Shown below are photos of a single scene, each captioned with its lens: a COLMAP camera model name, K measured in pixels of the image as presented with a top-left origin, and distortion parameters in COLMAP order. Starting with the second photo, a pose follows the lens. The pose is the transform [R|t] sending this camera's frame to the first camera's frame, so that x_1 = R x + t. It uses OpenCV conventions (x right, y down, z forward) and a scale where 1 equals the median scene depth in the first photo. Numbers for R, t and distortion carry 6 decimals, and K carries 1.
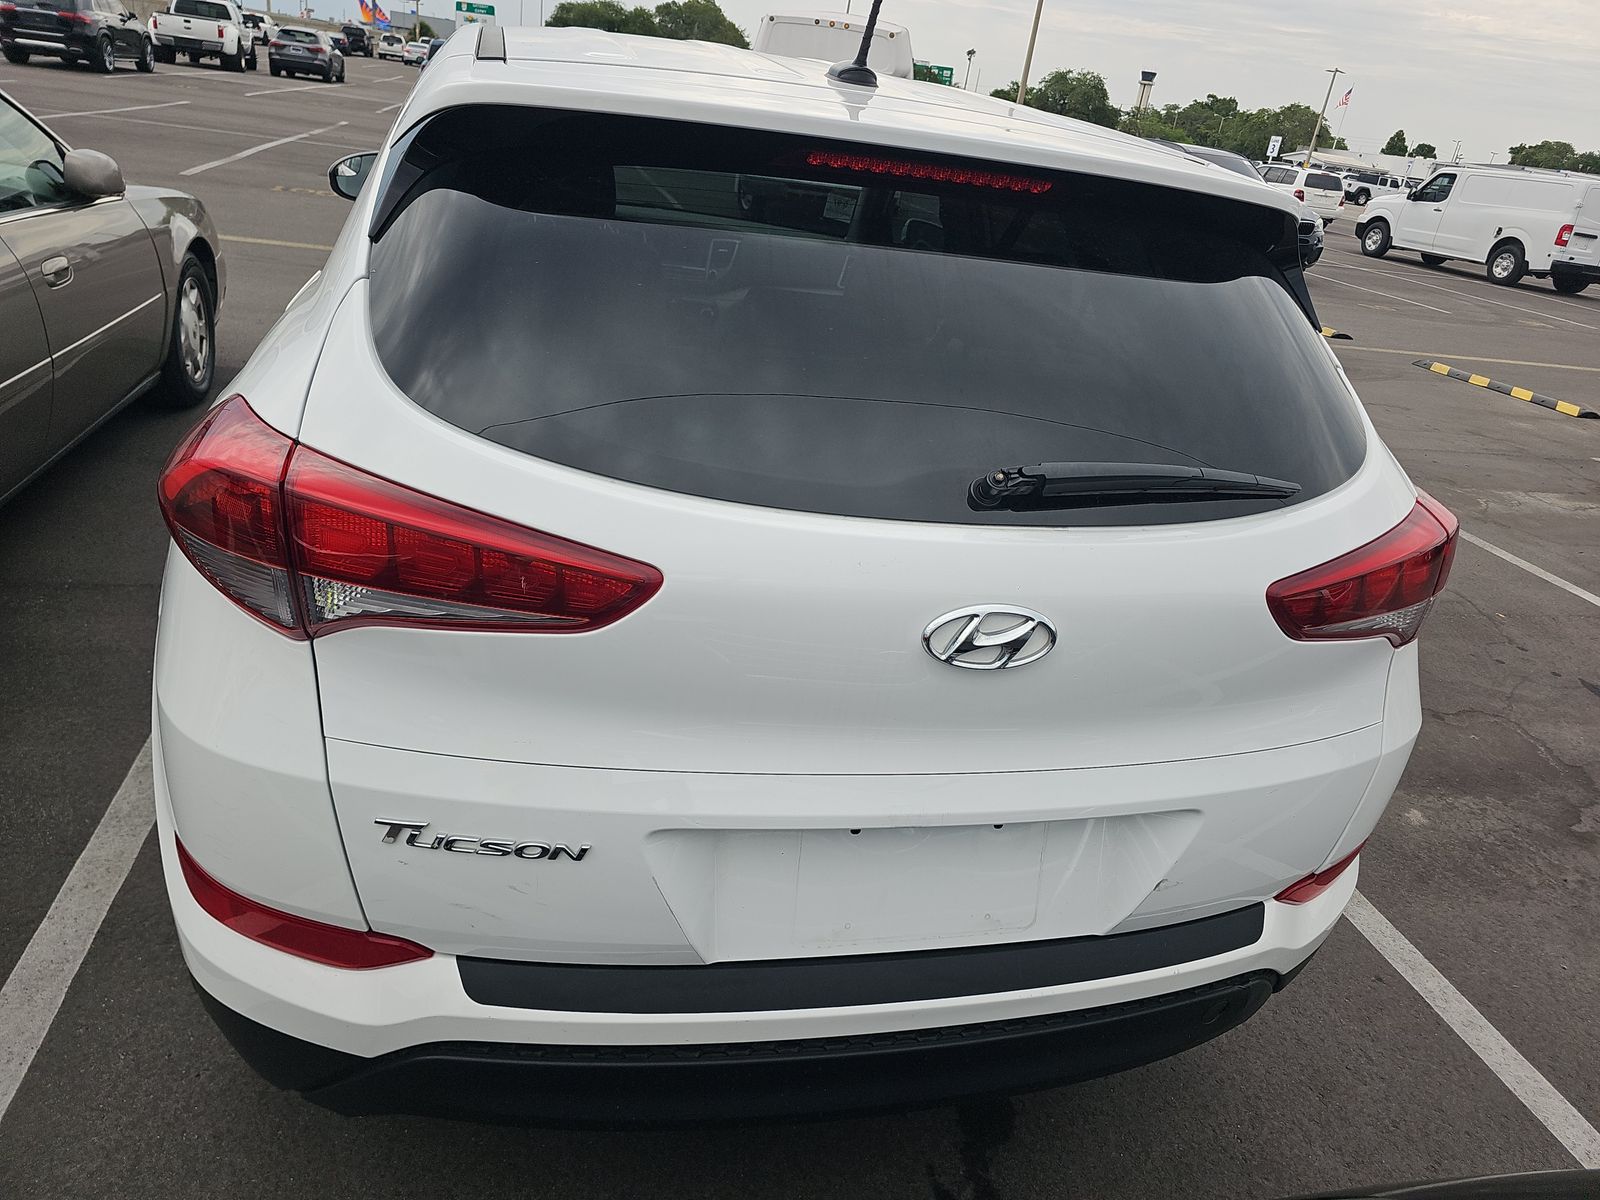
lens RADIAL K [[1092.1, 0, 824.5], [0, 1092.1, 588.2], [0, 0, 1]] dist [0.018700, -0.024781]
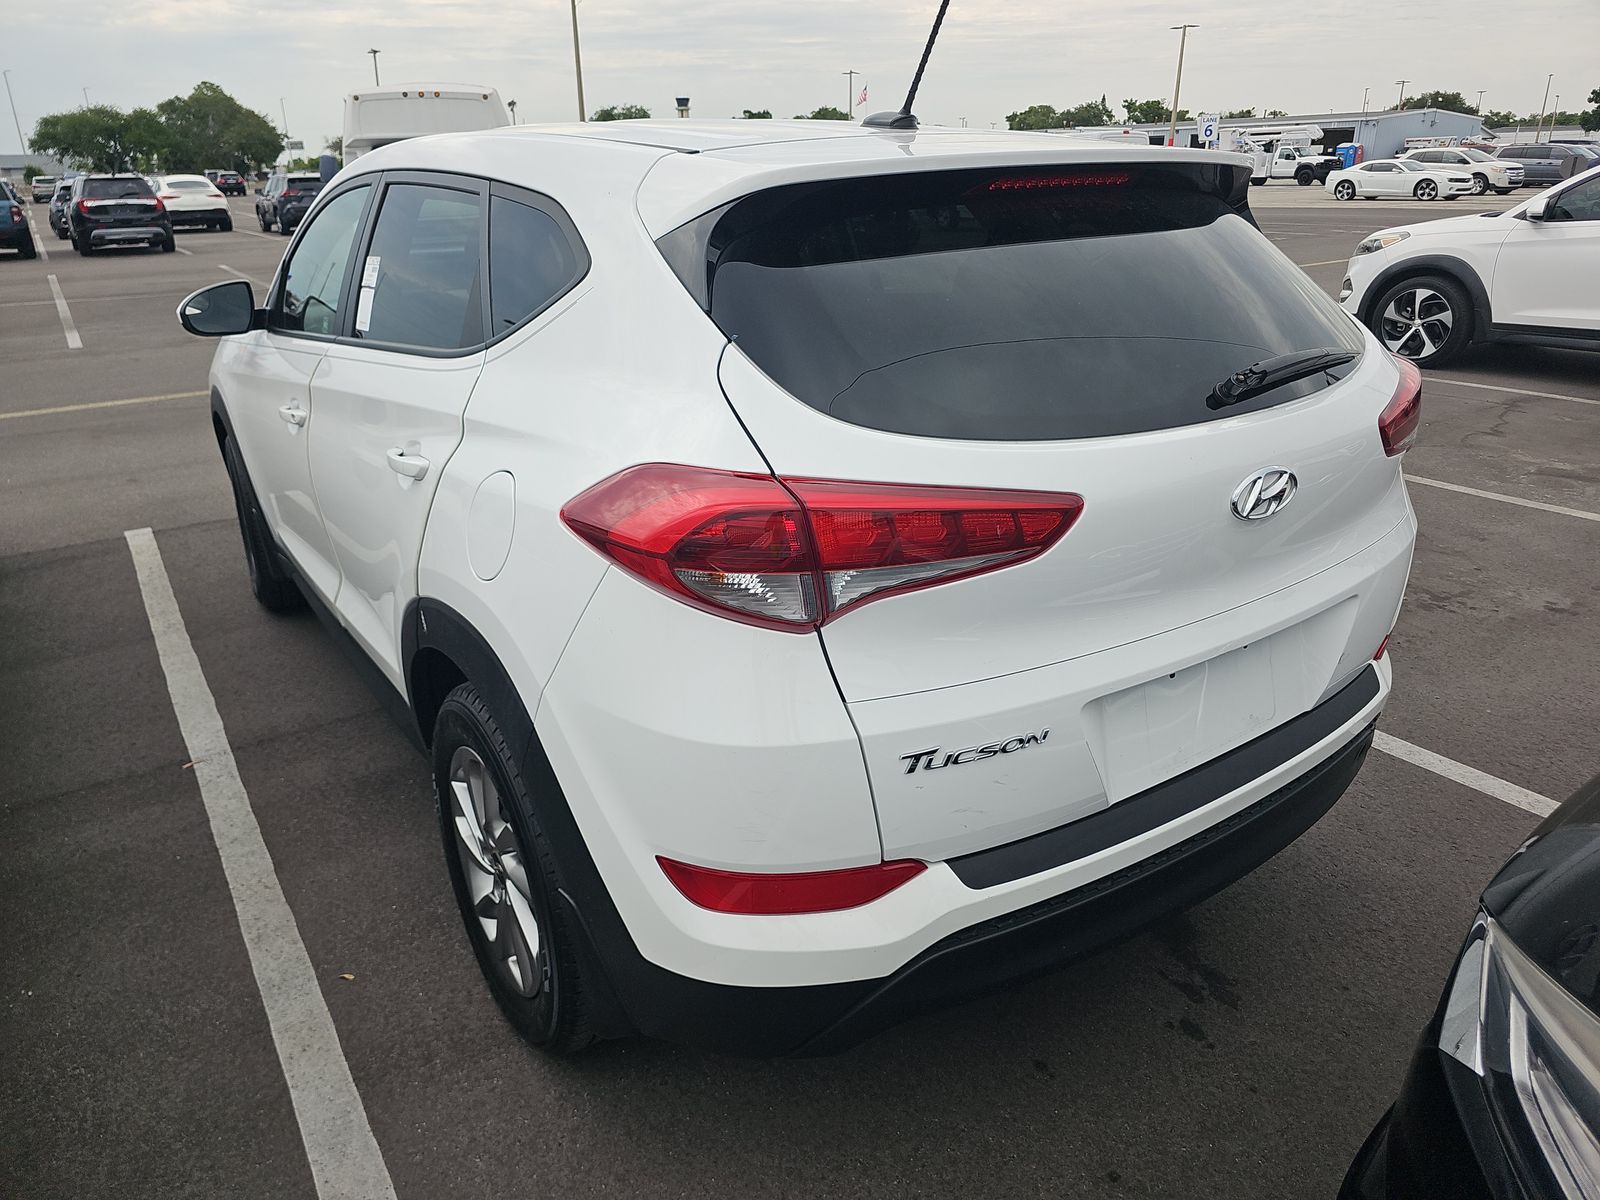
lens RADIAL K [[1092.1, 0, 824.5], [0, 1092.1, 588.2], [0, 0, 1]] dist [0.018700, -0.024781]
pose [[0.919565, -0.269812, 0.285660, -0.545754], [0.278025, 0.960496, 0.012221, -0.006670], [-0.277673, 0.068182, 0.958253, -0.115074]]
